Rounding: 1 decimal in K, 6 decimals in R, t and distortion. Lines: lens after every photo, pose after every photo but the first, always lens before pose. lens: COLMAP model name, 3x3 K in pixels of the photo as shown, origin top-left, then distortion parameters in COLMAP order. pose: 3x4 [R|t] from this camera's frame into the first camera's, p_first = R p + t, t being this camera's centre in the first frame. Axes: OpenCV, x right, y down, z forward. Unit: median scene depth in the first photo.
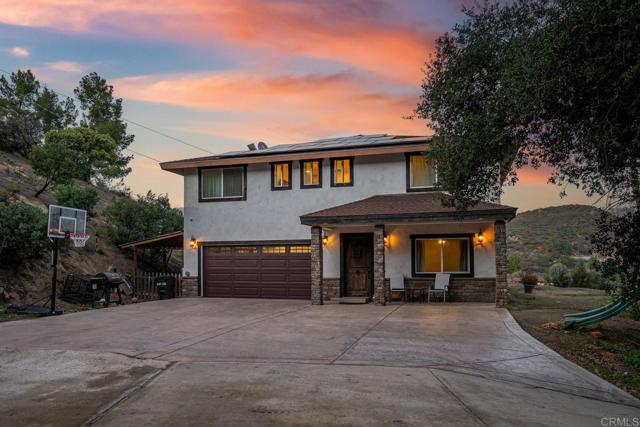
lens RADIAL K [[474.6, 0, 320.0], [0, 474.6, 213.5], [0, 0, 1]] dist [0.003545, 0.001592]
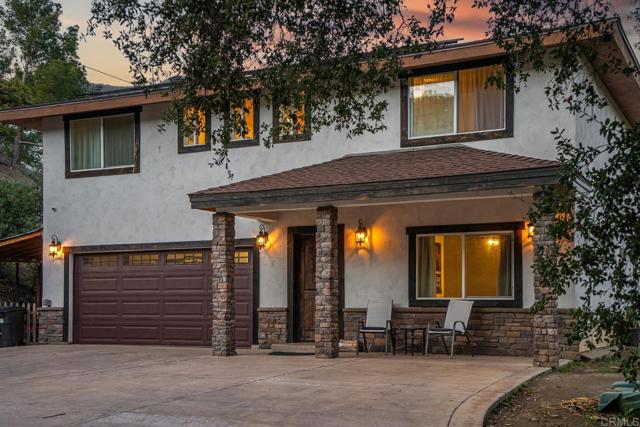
lens RADIAL K [[783.6, 0, 324.2], [0, 783.6, 227.4], [0, 0, 1]] dist [0.174602, 0.013431]
pose [[0.986256, -0.012558, -0.164746, 0.223589], [0.014969, 0.999798, 0.013402, 0.029445], [0.164545, -0.015684, 0.986245, 0.107931]]
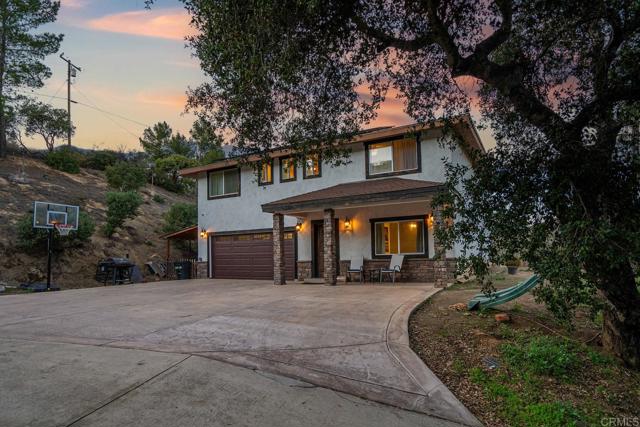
lens RADIAL K [[360.7, 0, 320.0], [0, 360.7, 213.5], [0, 0, 1]] dist [-0.028559, 0.000080]
pose [[0.977114, -0.039748, -0.208972, 0.229148], [0.037352, 0.999183, -0.015400, 0.037744], [0.209413, 0.007242, 0.977800, 0.174989]]
